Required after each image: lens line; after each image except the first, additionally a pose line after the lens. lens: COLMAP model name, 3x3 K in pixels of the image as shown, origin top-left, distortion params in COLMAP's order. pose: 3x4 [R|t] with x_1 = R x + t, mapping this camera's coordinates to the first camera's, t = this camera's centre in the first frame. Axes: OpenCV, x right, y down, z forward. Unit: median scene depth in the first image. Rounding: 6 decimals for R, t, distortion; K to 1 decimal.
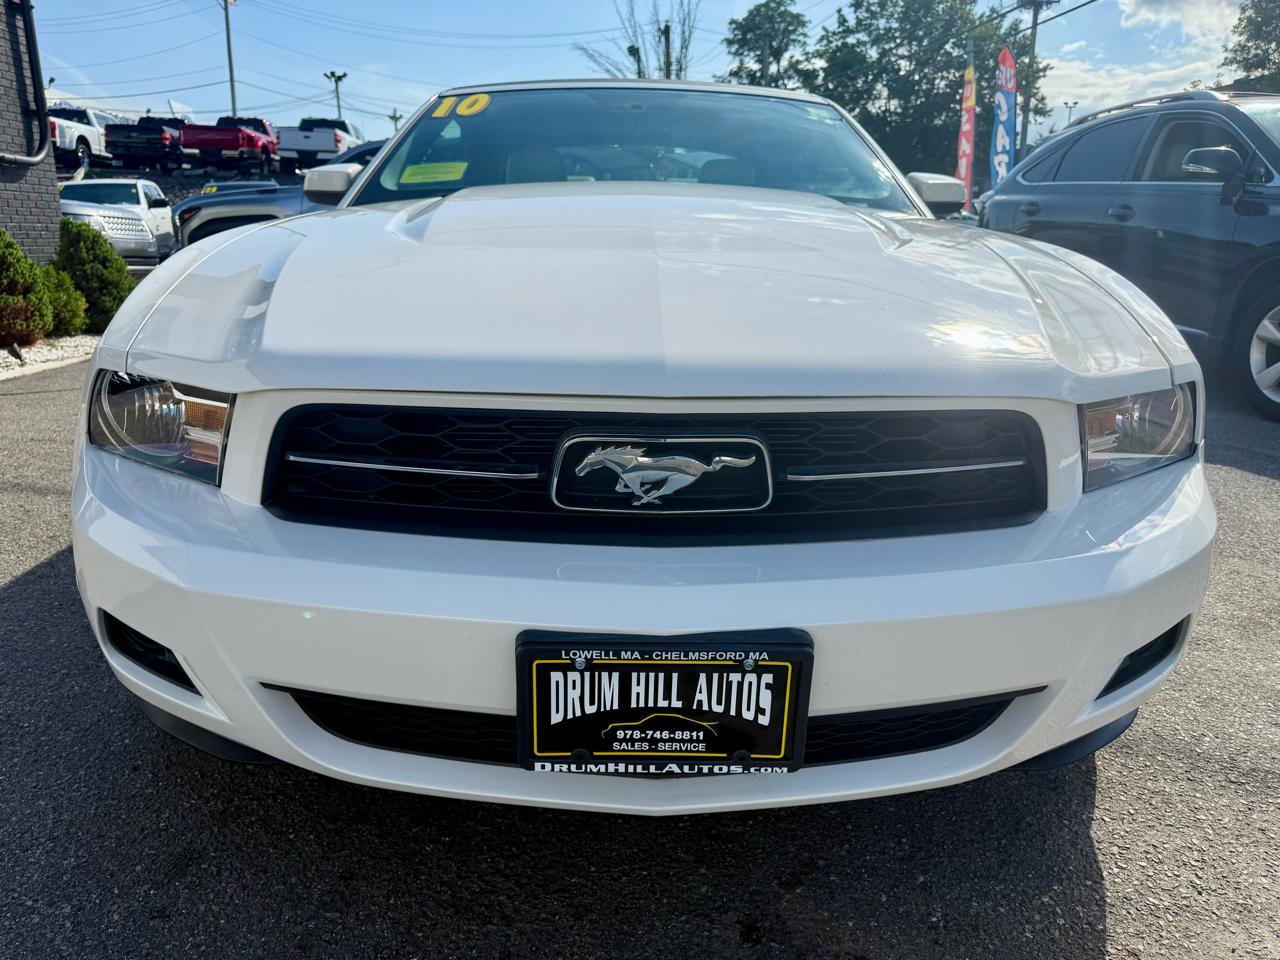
lens RADIAL K [[922.7, 0, 643.8], [0, 922.7, 484.0], [0, 0, 1]] dist [0.003559, -0.010940]
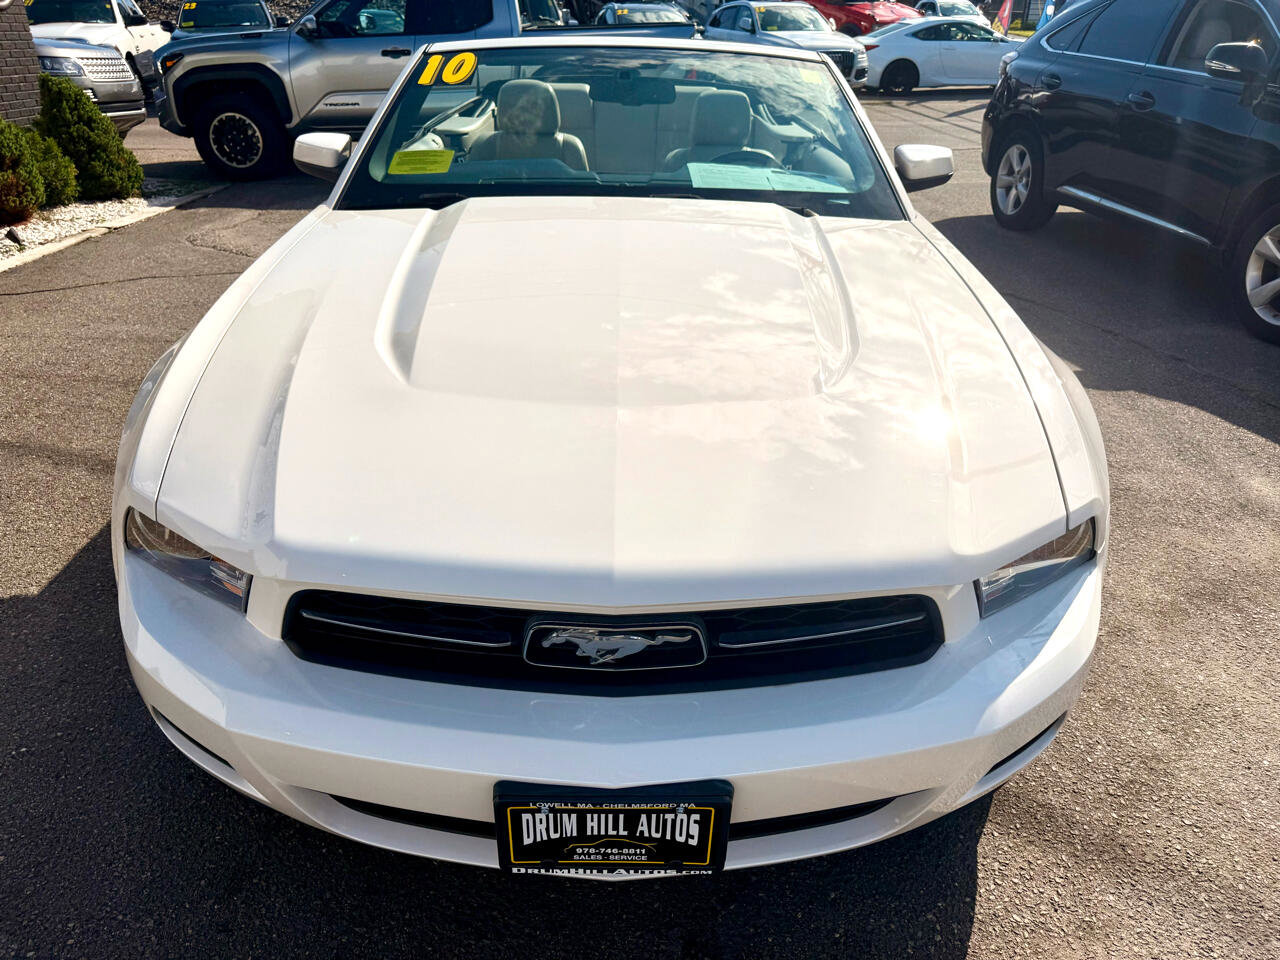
lens RADIAL K [[925.7, 0, 651.1], [0, 925.7, 480.4], [0, 0, 1]] dist [-0.001918, -0.003499]
pose [[0.999941, 0.009924, -0.004447, 0.060782], [-0.008780, 0.978027, 0.208296, -0.403974], [0.006416, -0.208244, 0.978056, -0.109965]]
